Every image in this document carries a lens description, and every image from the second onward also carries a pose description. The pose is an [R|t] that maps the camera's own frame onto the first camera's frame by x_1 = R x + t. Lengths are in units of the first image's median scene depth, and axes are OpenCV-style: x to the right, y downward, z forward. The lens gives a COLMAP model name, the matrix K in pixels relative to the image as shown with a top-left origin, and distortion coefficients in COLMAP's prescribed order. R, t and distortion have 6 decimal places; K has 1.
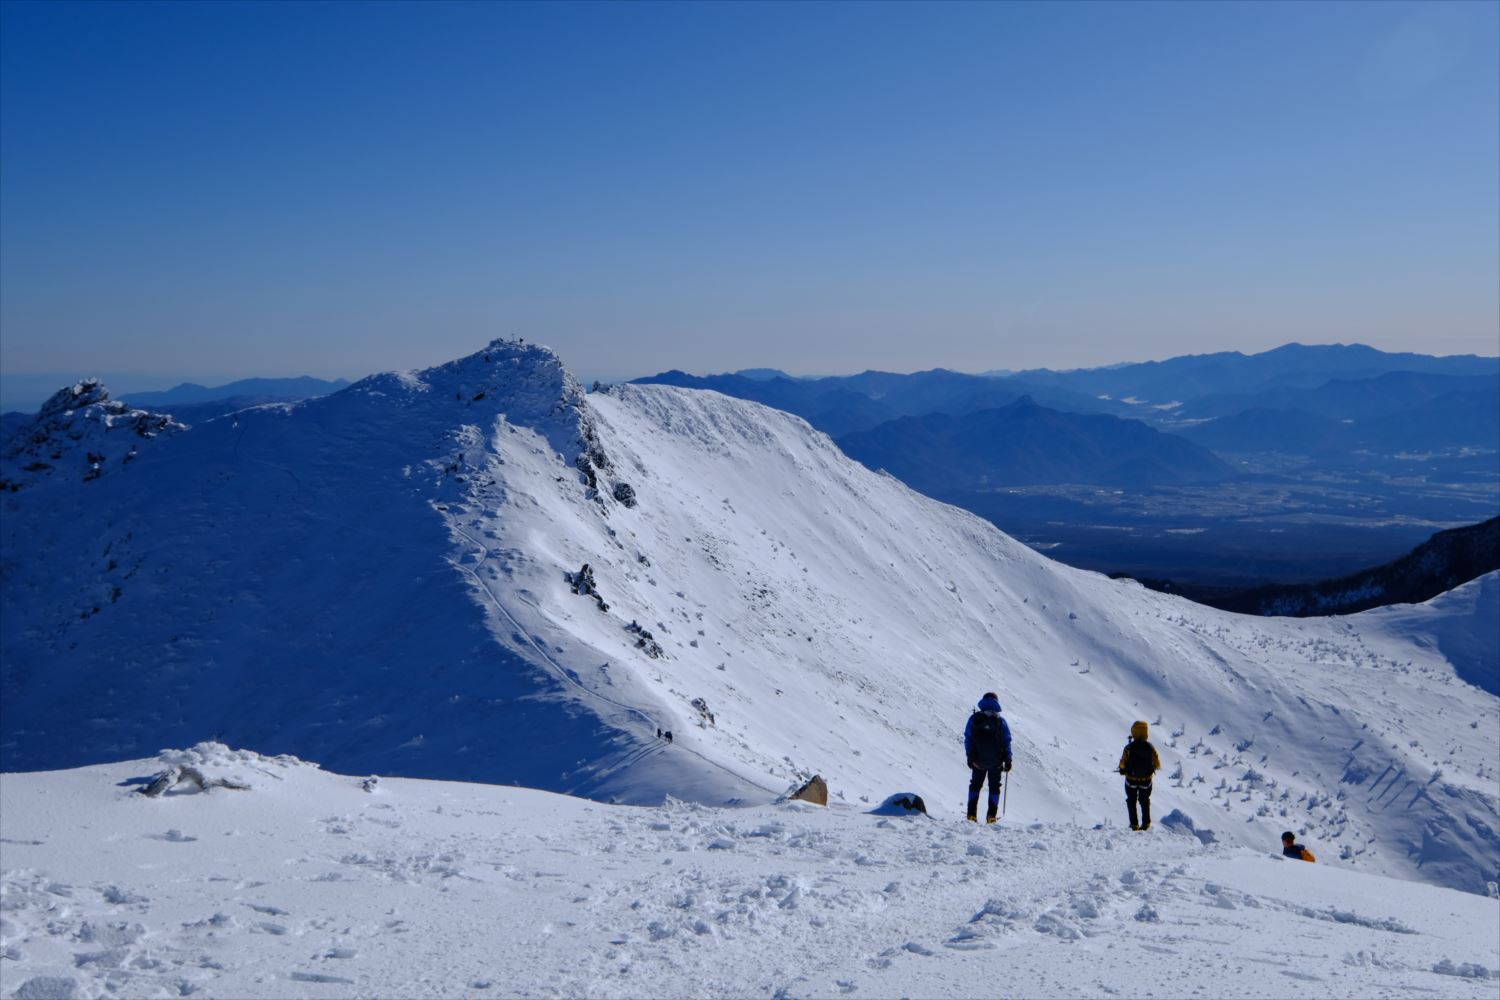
lens RADIAL K [[1529.3, 0, 755.3], [0, 1529.3, 506.4], [0, 0, 1]] dist [-0.009646, 0.000000]
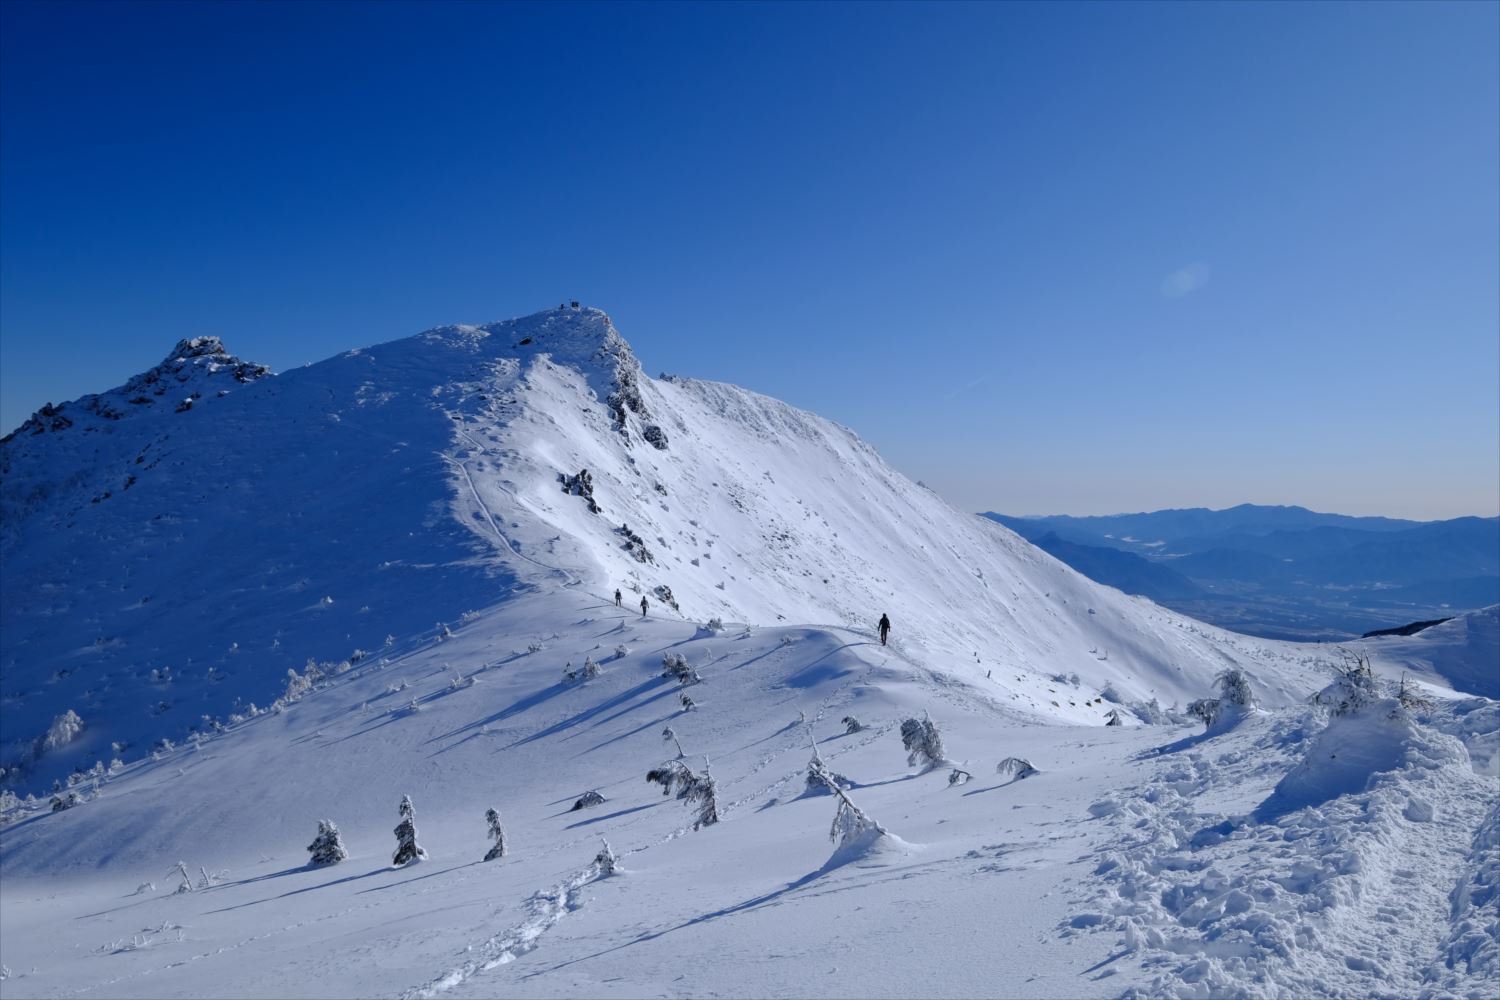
lens RADIAL K [[1047.2, 0, 751.4], [0, 1047.2, 492.7], [0, 0, 1]] dist [-0.006440, 0.001130]
pose [[0.993738, 0.036347, -0.105657, 0.054198], [-0.046912, 0.993951, -0.099298, 0.093718], [0.101409, 0.103633, 0.989432, 0.291018]]
